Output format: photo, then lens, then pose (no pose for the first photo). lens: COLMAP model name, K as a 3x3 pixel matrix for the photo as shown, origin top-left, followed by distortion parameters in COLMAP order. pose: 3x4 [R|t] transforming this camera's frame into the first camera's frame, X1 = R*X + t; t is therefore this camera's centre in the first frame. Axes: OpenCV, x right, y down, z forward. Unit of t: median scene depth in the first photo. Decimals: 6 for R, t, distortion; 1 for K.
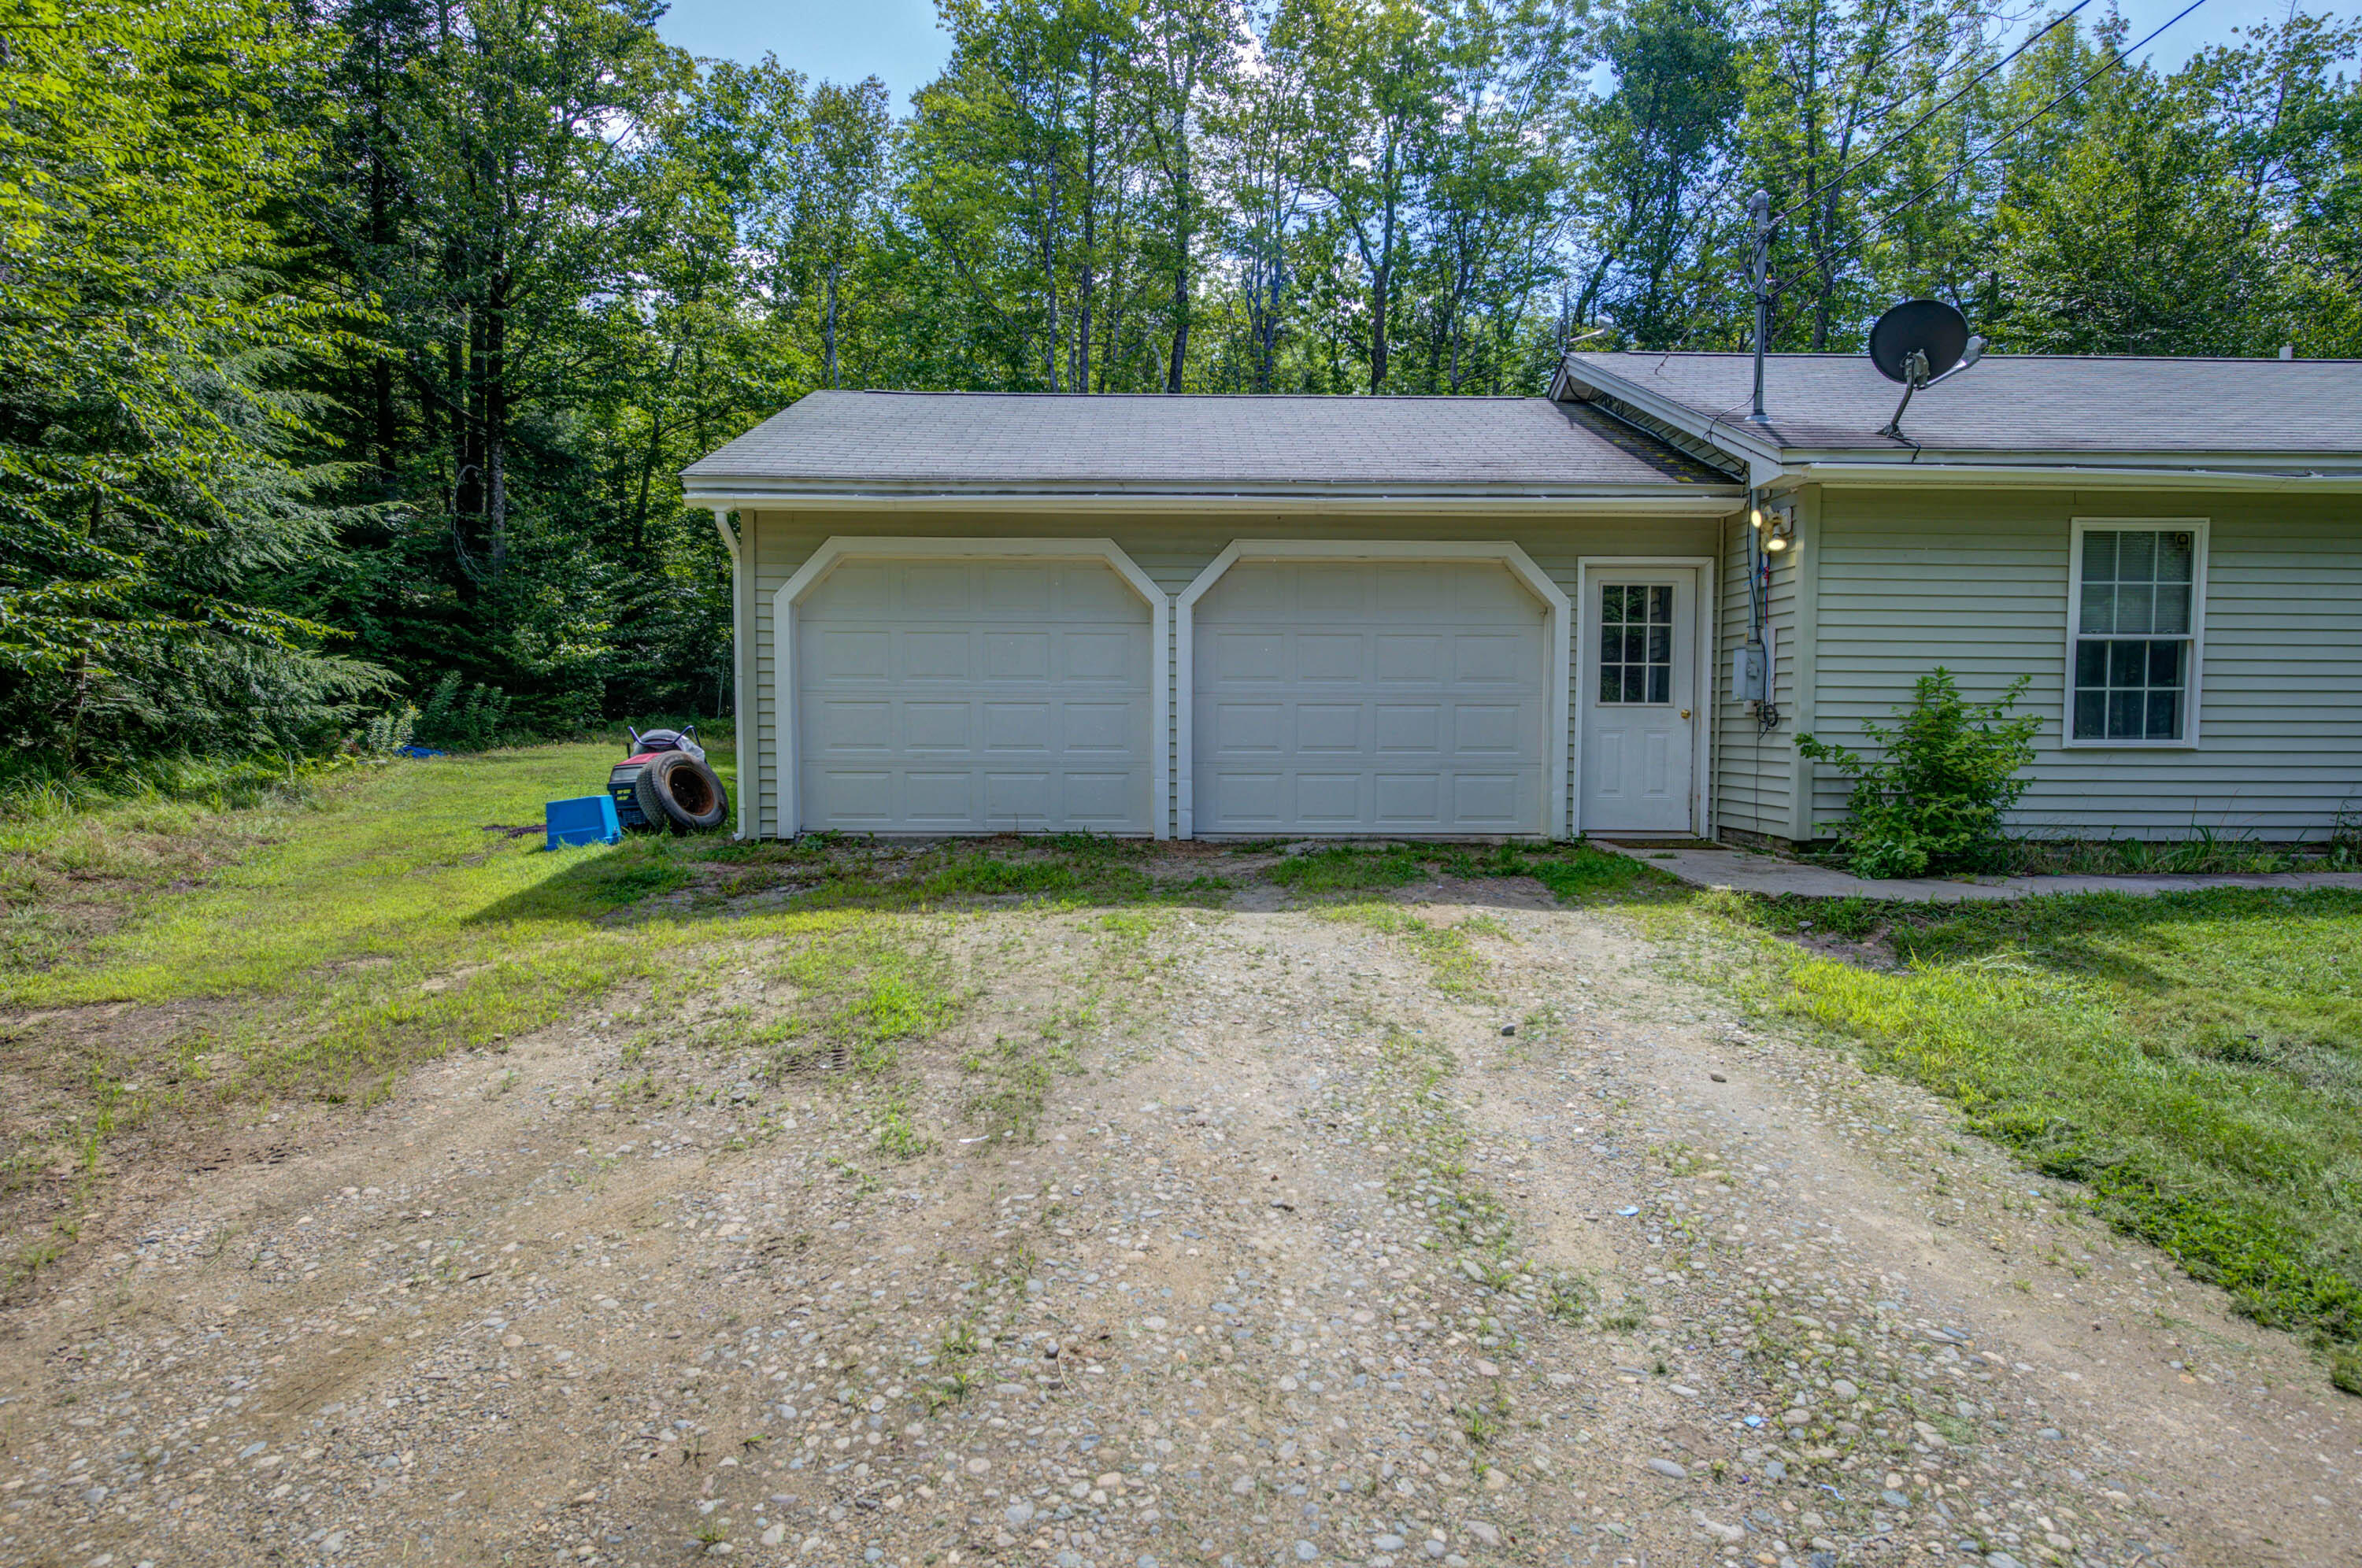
lens RADIAL K [[1263.1, 0, 1182.7], [0, 1263.1, 784.6], [0, 0, 1]] dist [0.003039, -0.005005]
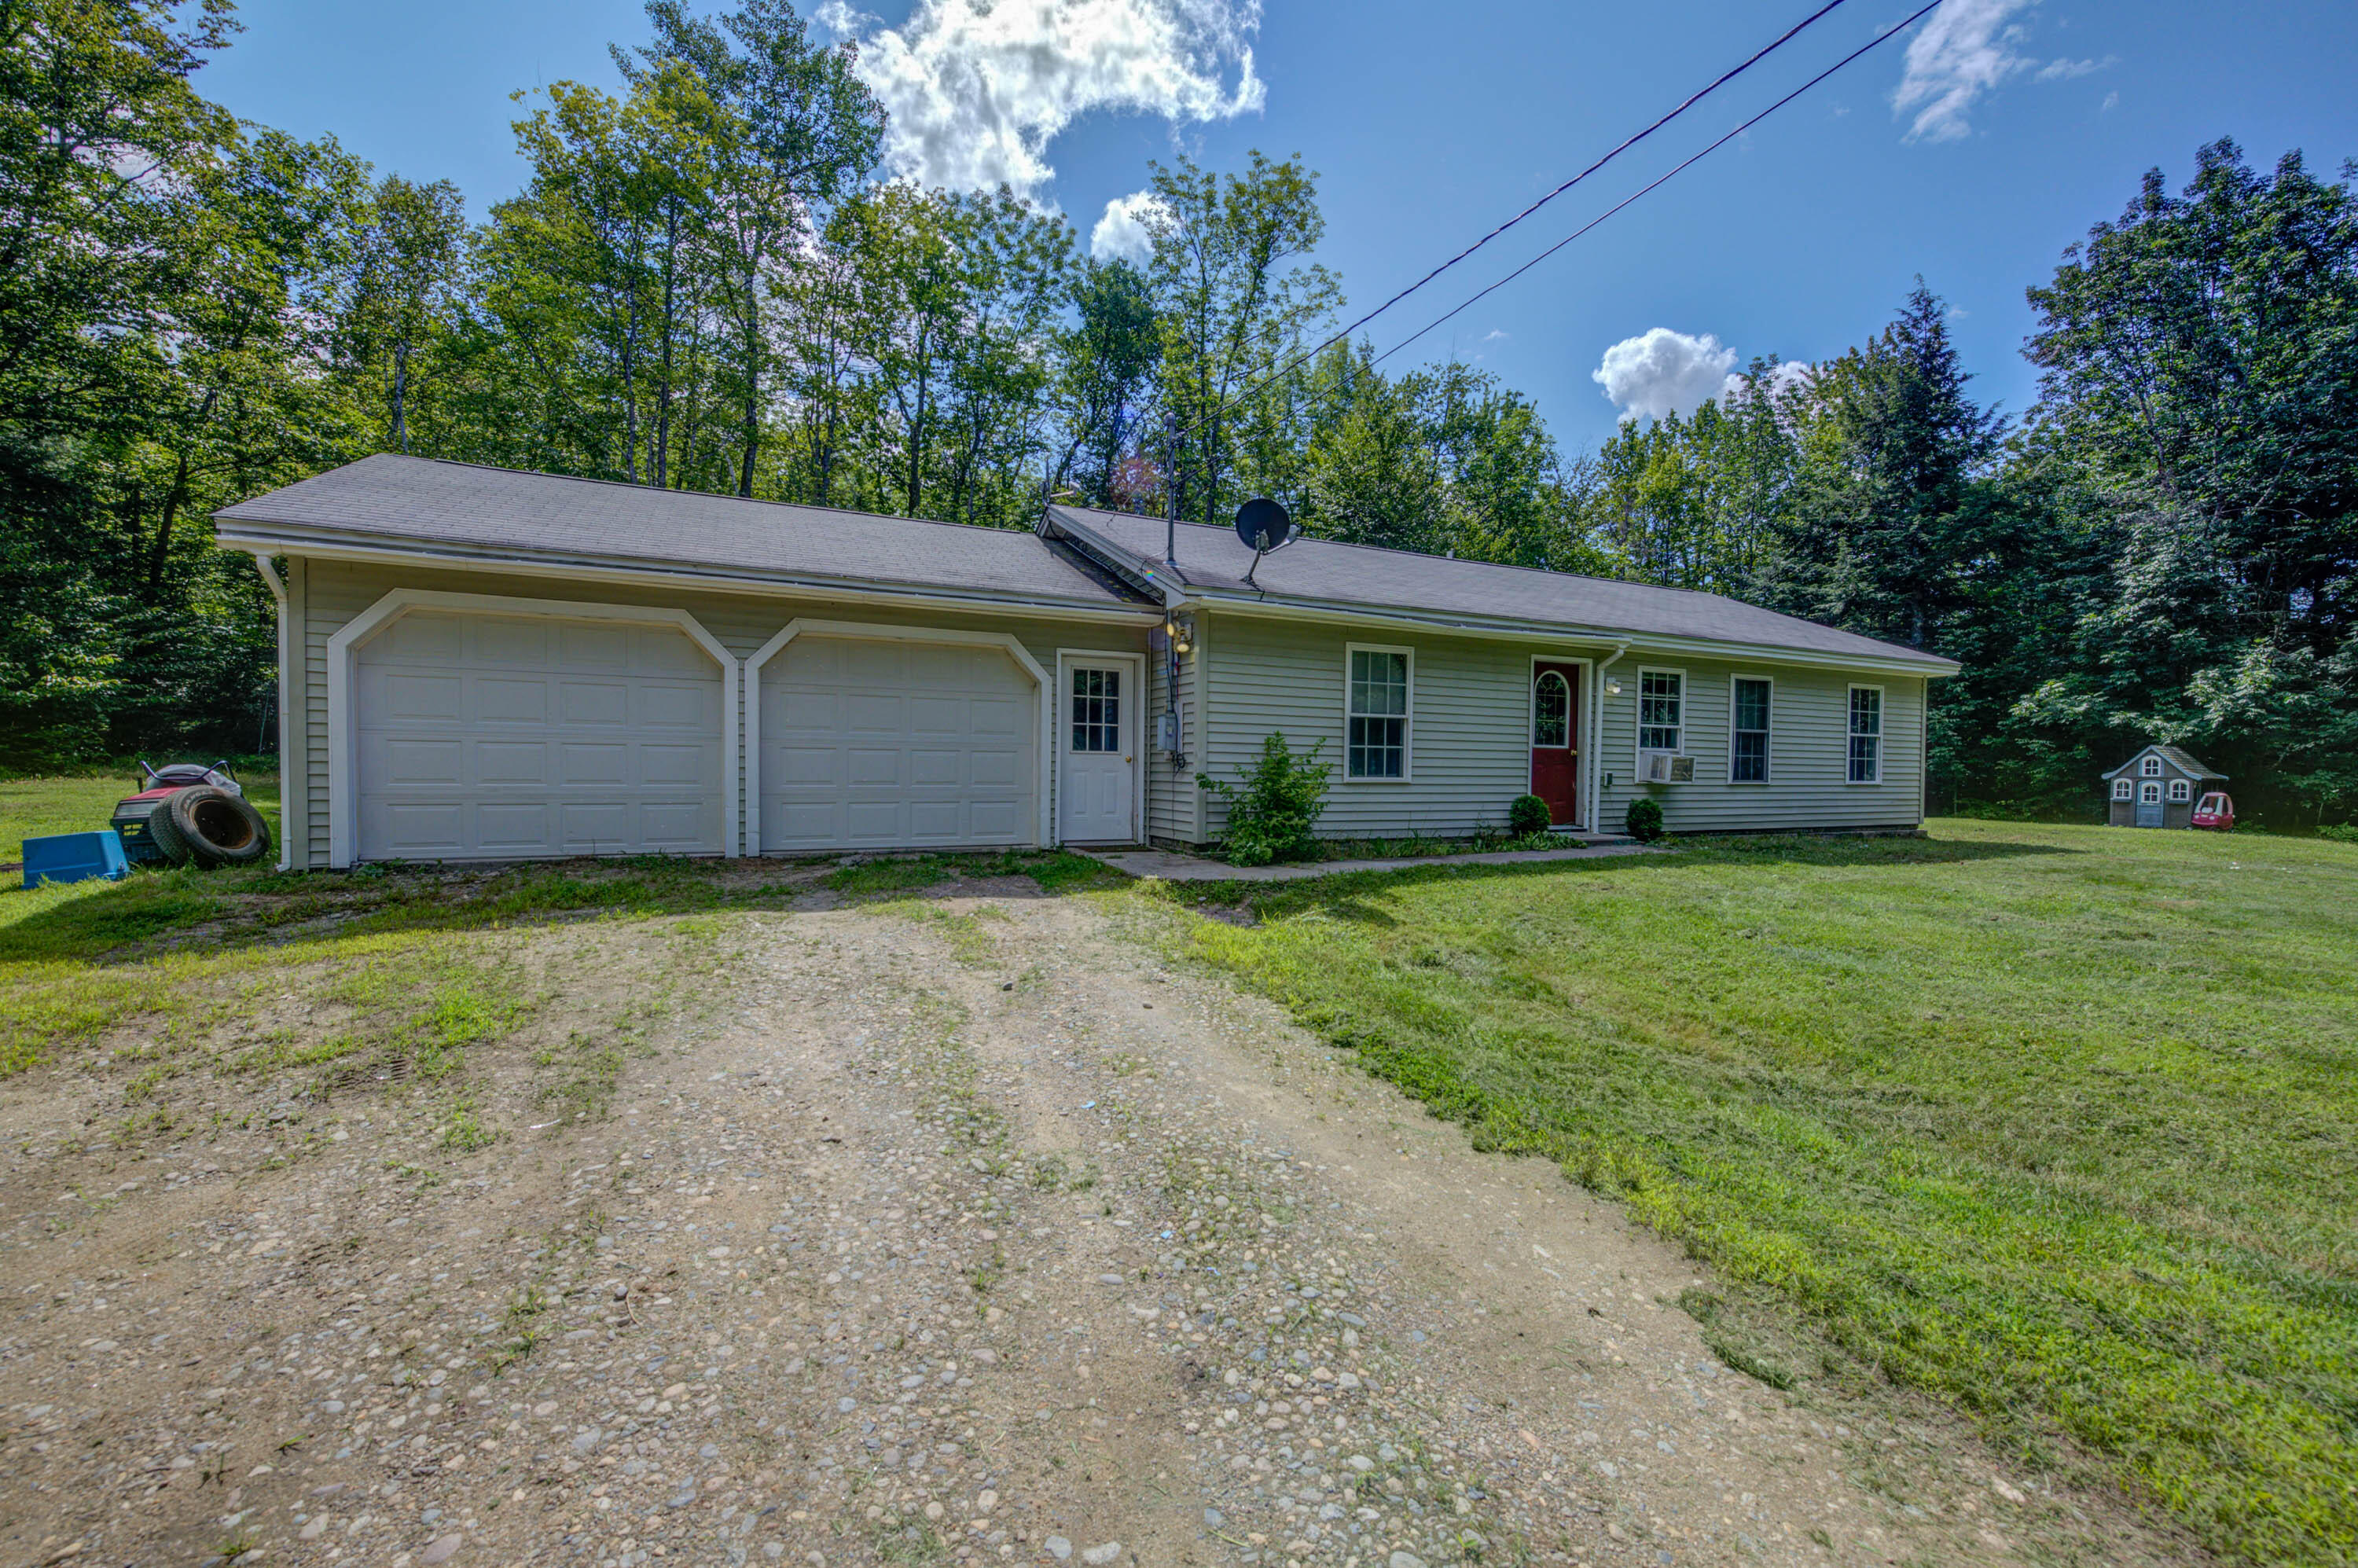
lens RADIAL K [[931.6, 0, 1177.9], [0, 931.6, 788.3], [0, 0, 1]] dist [-0.000593, -0.001248]
pose [[0.910480, -0.002793, 0.413544, 0.004170], [0.012259, 0.999720, -0.020237, 0.000258], [-0.413372, 0.023495, 0.910259, -0.005712]]
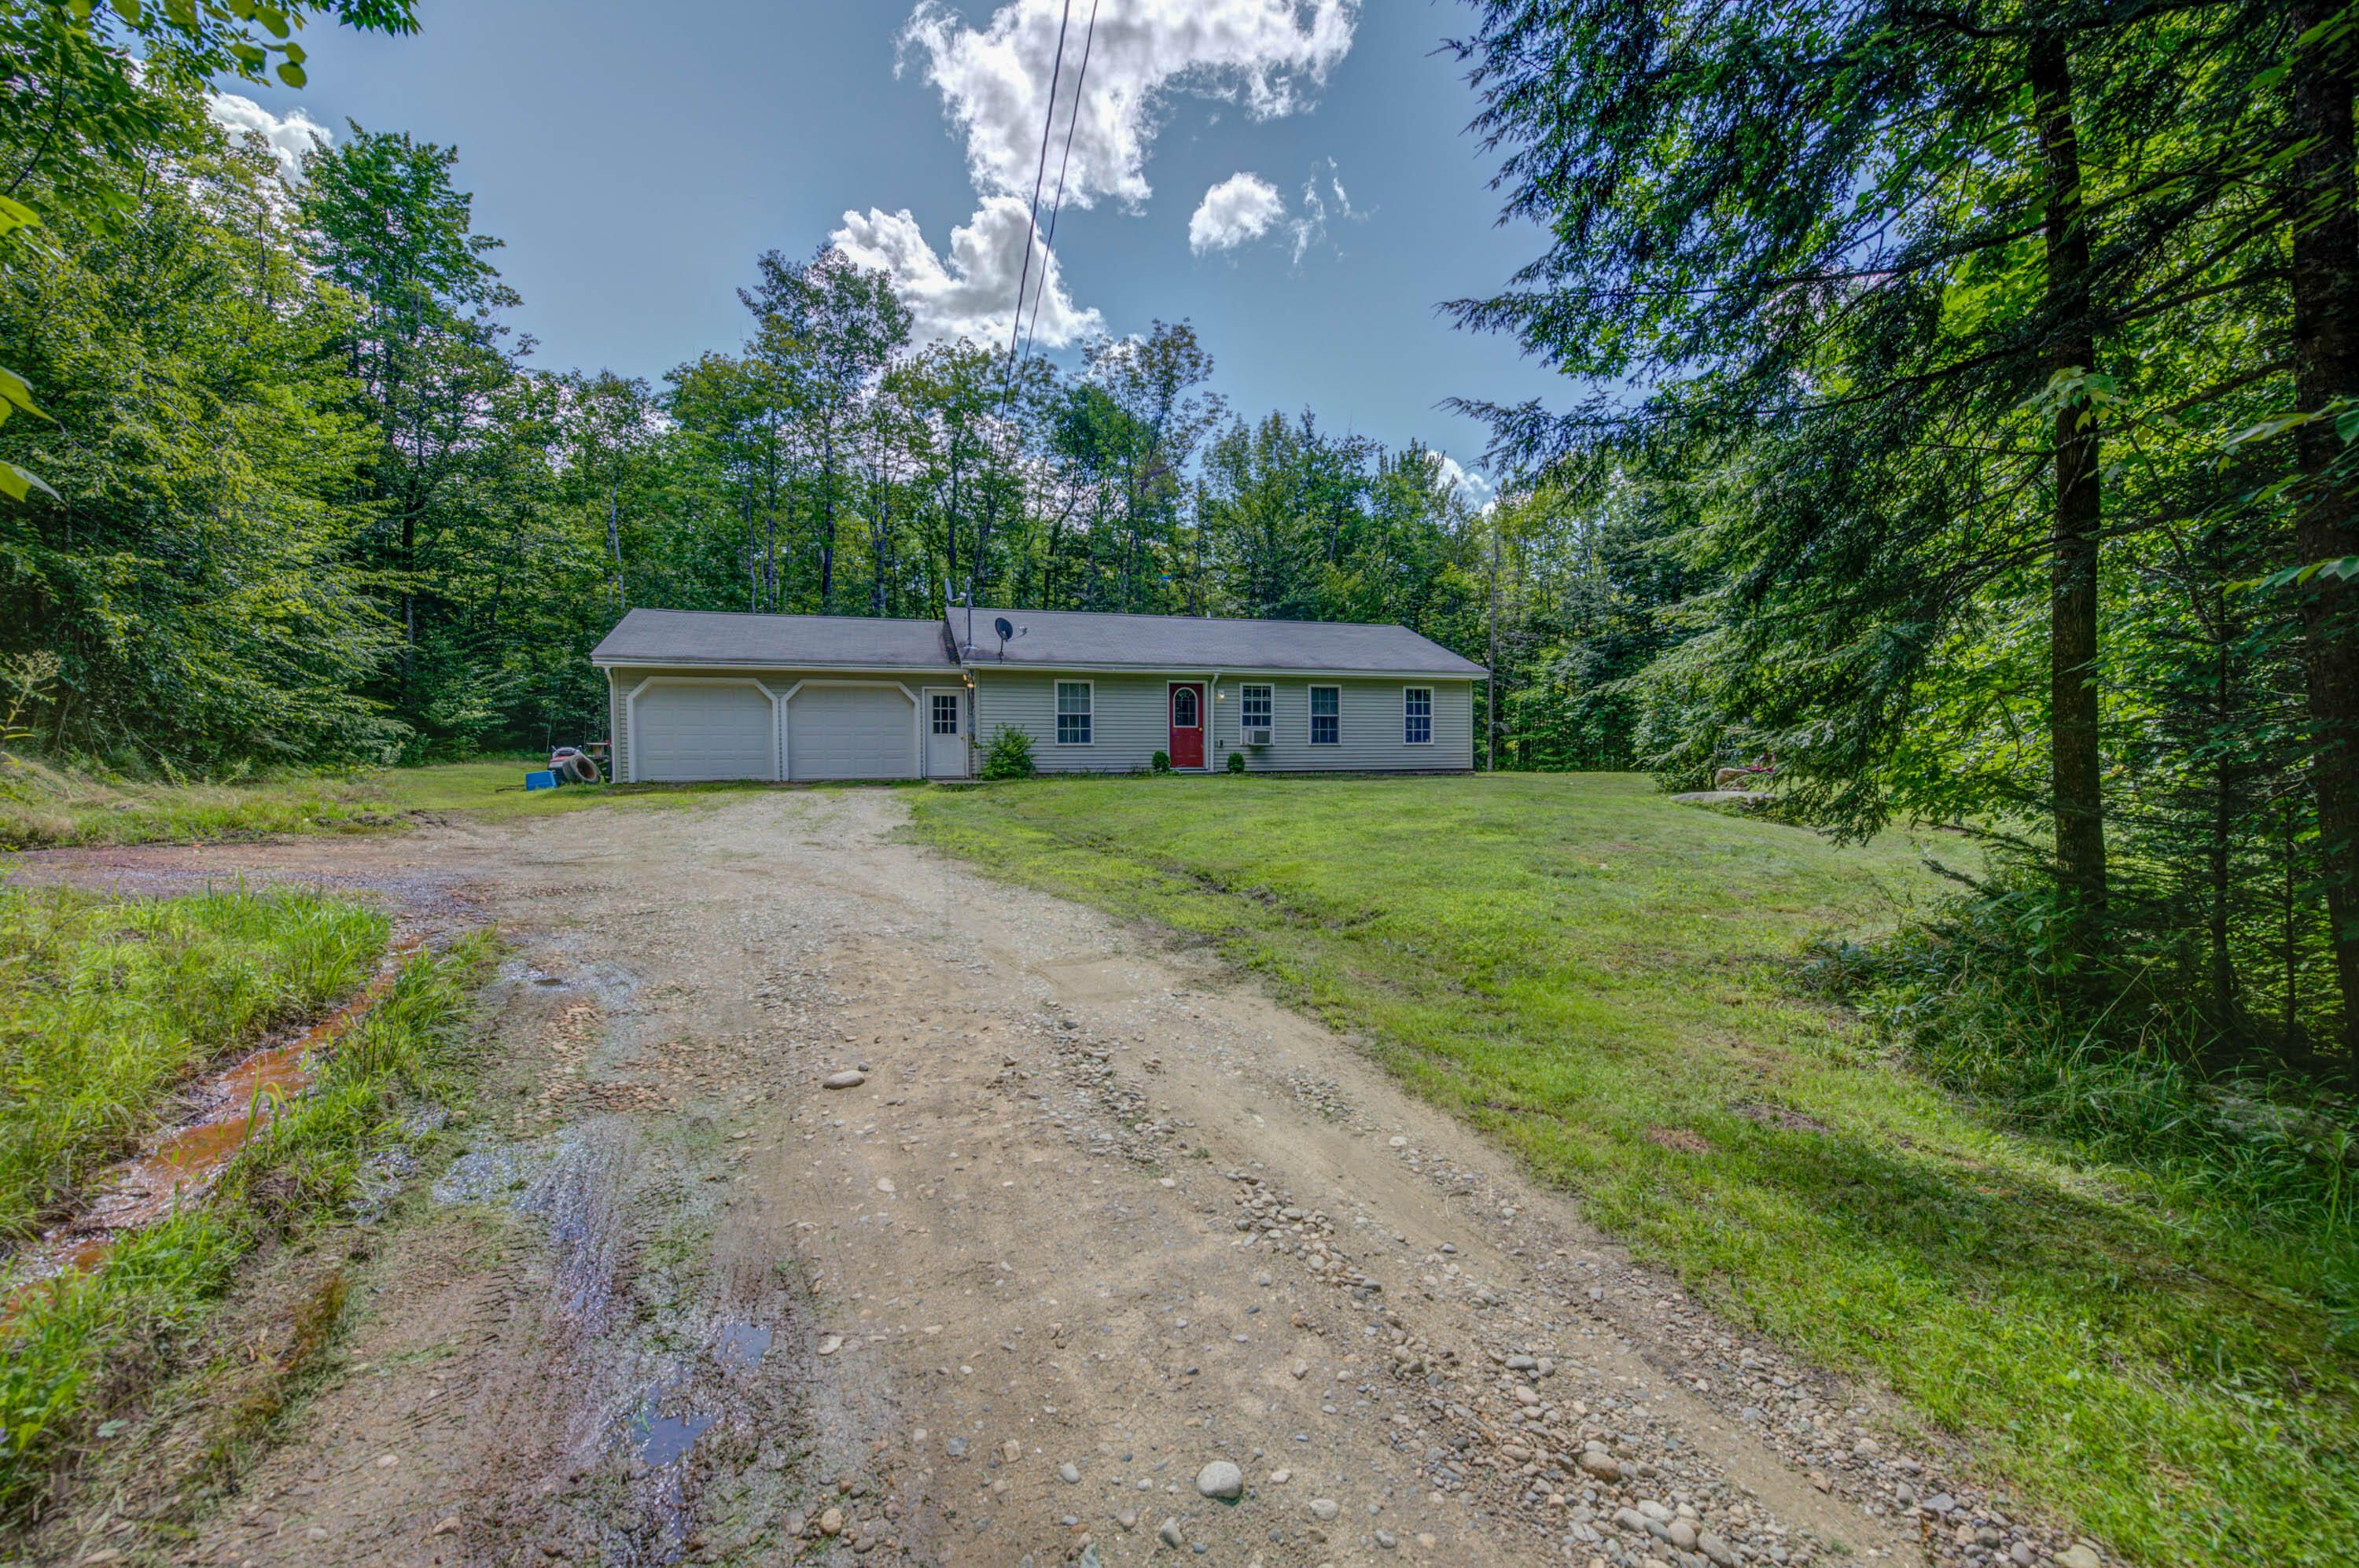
lens RADIAL K [[932.1, 0, 1171.7], [0, 932.1, 776.1], [0, 0, 1]] dist [-0.000593, -0.001248]
pose [[0.957041, -0.015740, 0.289524, 0.263788], [0.026612, 0.999079, -0.033652, 0.145528], [-0.288728, 0.039912, 0.956579, -1.495805]]
